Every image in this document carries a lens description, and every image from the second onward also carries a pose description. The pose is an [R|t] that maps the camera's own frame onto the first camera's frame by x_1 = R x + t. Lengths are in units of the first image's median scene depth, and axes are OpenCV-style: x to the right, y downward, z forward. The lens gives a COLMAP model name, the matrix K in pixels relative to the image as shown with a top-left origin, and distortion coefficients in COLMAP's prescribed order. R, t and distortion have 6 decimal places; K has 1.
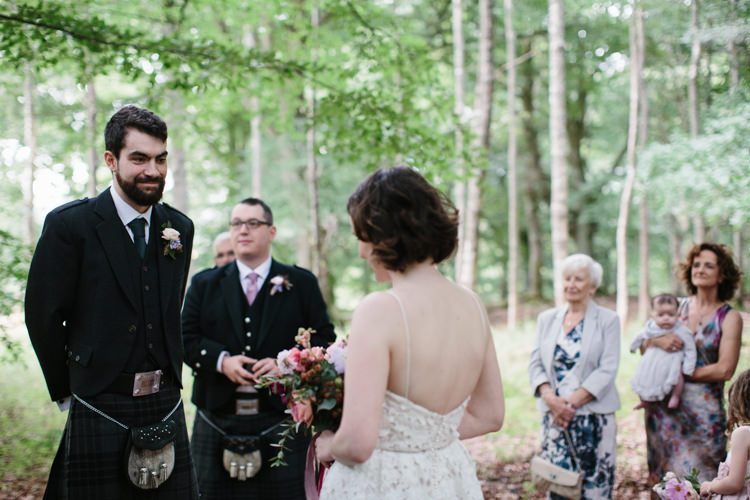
lens RADIAL K [[1075.5, 0, 374.8], [0, 1075.5, 249.1], [0, 0, 1]] dist [0.018054, 0.000000]
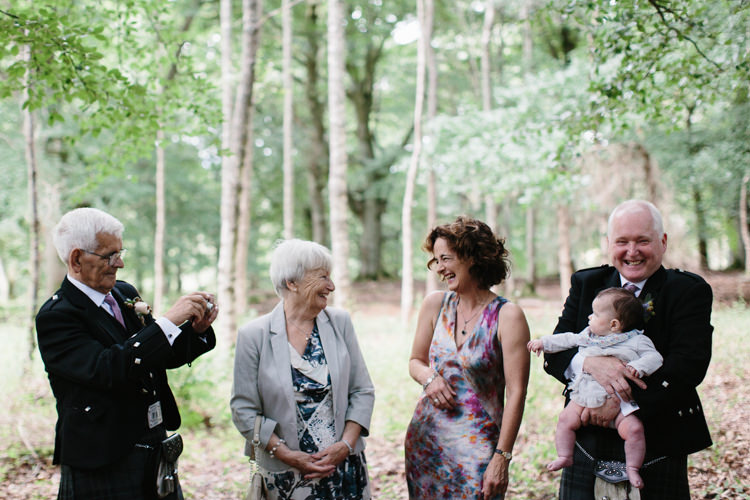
lens RADIAL K [[1075.5, 0, 375.0], [0, 1075.5, 250.1], [0, 0, 1]] dist [0.018054, 0.000000]
pose [[0.983968, 0.003213, 0.178317, 0.036786], [-0.006515, 0.999818, 0.017935, 0.000235], [-0.178227, -0.018809, 0.983810, 0.100505]]
